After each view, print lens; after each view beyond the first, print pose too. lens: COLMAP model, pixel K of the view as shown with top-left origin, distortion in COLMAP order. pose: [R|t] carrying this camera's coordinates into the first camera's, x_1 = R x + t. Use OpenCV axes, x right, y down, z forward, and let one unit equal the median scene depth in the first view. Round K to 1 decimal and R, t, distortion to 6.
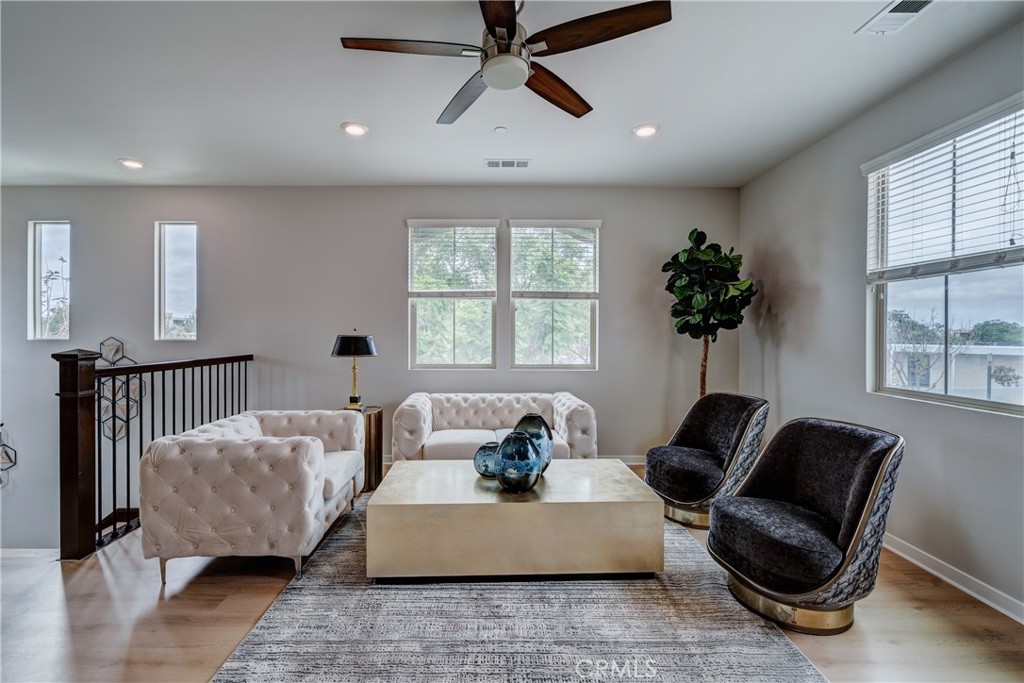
lens RADIAL K [[444.8, 0, 509.8], [0, 444.8, 335.1], [0, 0, 1]] dist [-0.000245, -0.000636]
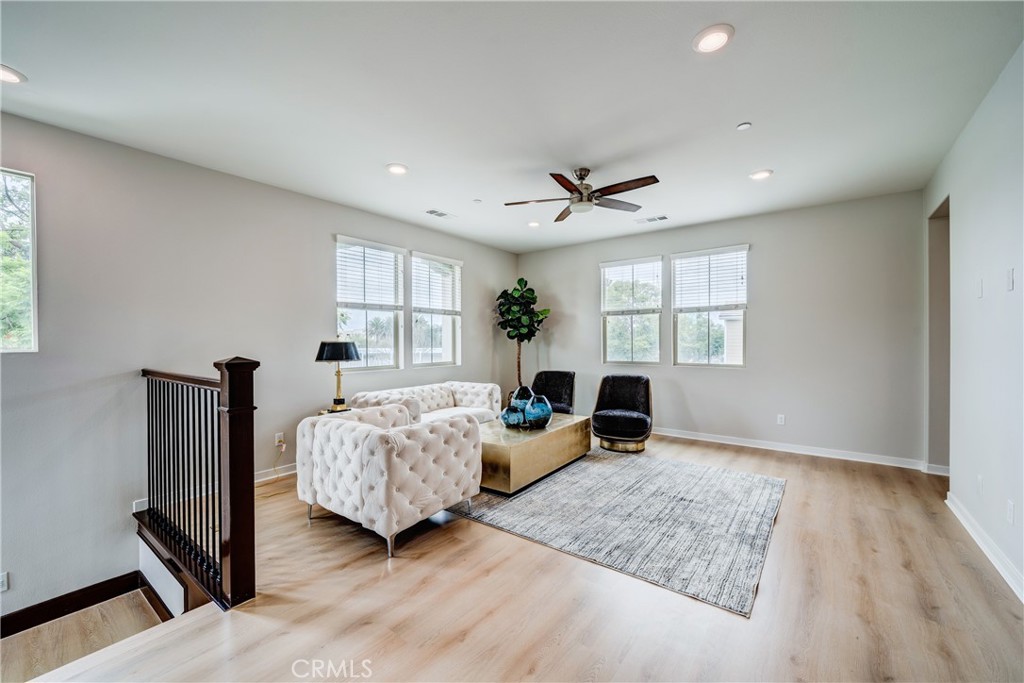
lens RADIAL K [[398.5, 0, 517.1], [0, 398.5, 342.9], [0, 0, 1]] dist [-0.001244, 0.000195]
pose [[0.611340, -0.011045, 0.791291, -0.841506], [0.014382, 0.999893, 0.002845, 0.008086], [-0.791237, 0.009641, 0.611433, 0.072766]]
